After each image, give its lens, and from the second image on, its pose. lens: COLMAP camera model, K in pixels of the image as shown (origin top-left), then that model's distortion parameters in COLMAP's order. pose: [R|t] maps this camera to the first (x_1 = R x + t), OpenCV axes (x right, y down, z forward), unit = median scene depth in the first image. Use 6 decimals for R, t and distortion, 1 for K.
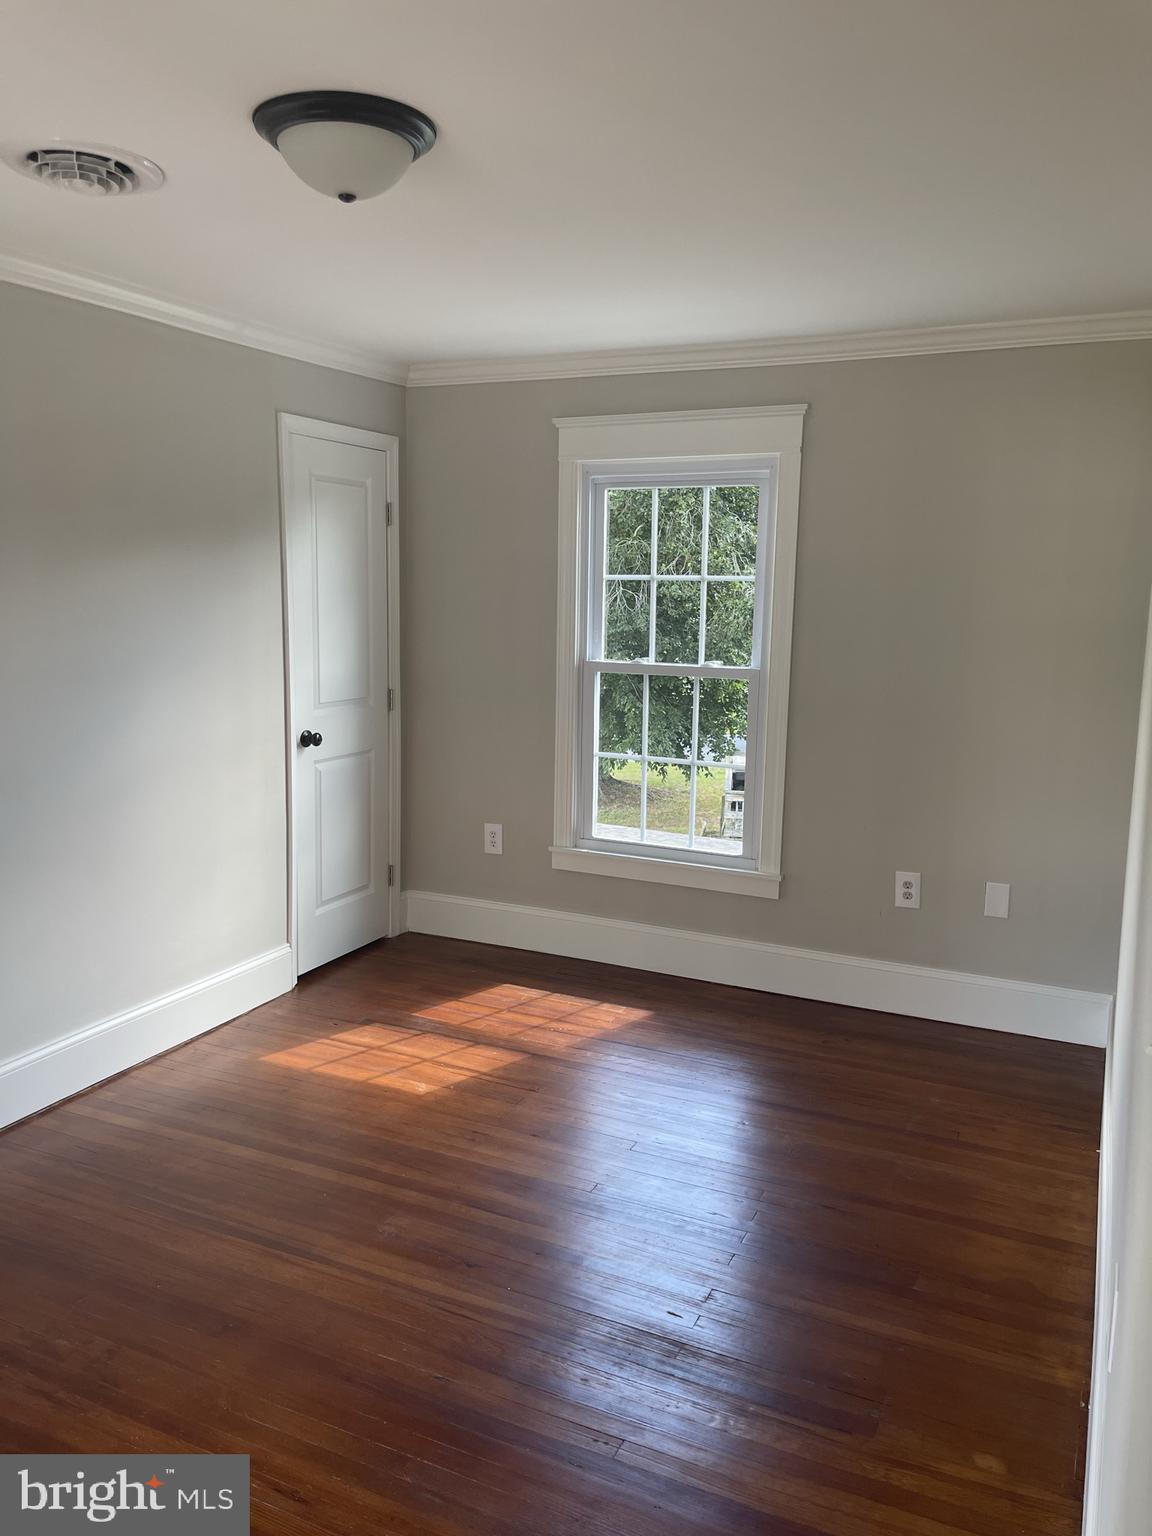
lens RADIAL K [[1137.9, 0, 600.5], [0, 1137.9, 747.8], [0, 0, 1]] dist [0.028024, -0.043229]
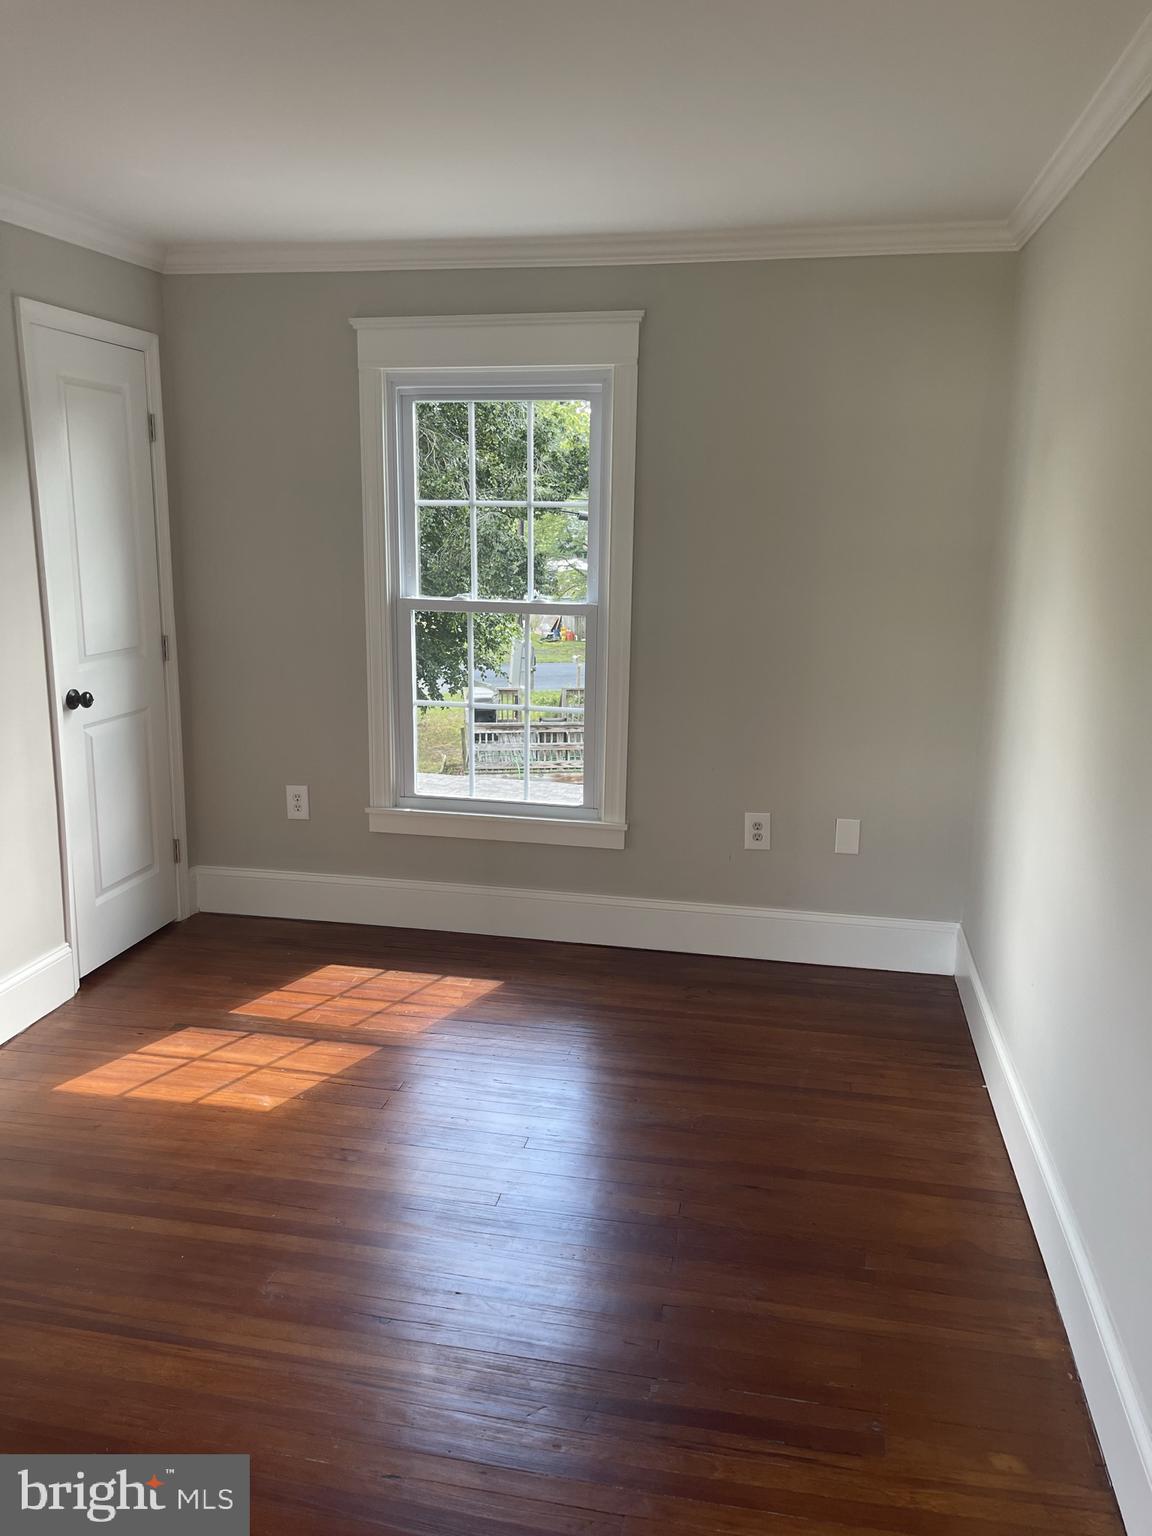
lens RADIAL K [[1143.1, 0, 585.1], [0, 1143.1, 751.0], [0, 0, 1]] dist [0.039882, -0.047999]
pose [[0.973370, -0.051017, 0.223490, -0.085800], [0.036481, 0.996970, 0.068698, -0.014954], [-0.226317, -0.058716, 0.972282, 0.096307]]
